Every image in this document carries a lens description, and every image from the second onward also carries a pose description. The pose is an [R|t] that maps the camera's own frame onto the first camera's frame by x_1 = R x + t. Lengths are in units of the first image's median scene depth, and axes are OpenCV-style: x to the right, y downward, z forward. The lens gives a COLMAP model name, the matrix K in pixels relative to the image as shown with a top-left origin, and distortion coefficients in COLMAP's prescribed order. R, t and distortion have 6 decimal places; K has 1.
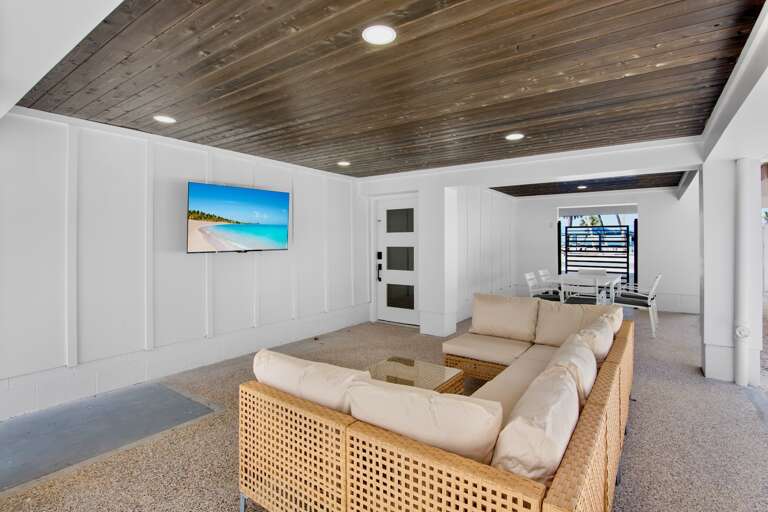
lens RADIAL K [[372.2, 0, 383.6], [0, 372.2, 251.5], [0, 0, 1]] dist [0.002858, 0.000425]
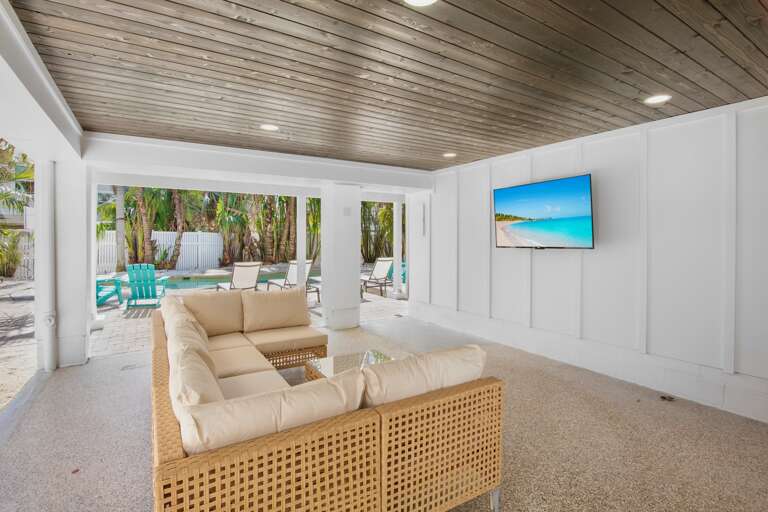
lens RADIAL K [[372.2, 0, 385.6], [0, 372.2, 240.5], [0, 0, 1]] dist [0.002858, 0.000425]
pose [[-0.372830, 0.012873, -0.927810, 0.706318], [-0.005715, 0.999853, 0.016169, -0.035677], [0.927882, 0.011330, -0.372702, 1.038815]]
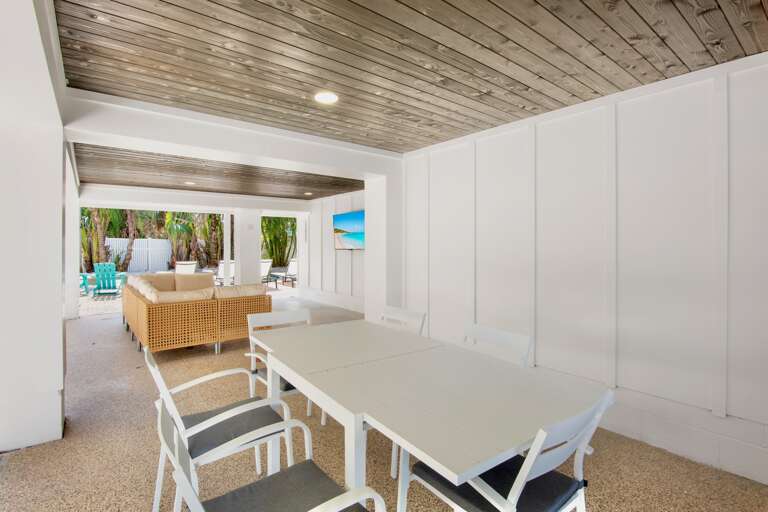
lens RADIAL K [[372.2, 0, 379.2], [0, 372.2, 241.5], [0, 0, 1]] dist [0.002858, 0.000425]
pose [[-0.285540, -0.001216, -0.958366, 1.326433], [-0.006597, 0.999978, 0.000696, -0.038052], [0.958344, 0.006521, -0.285542, 1.707867]]
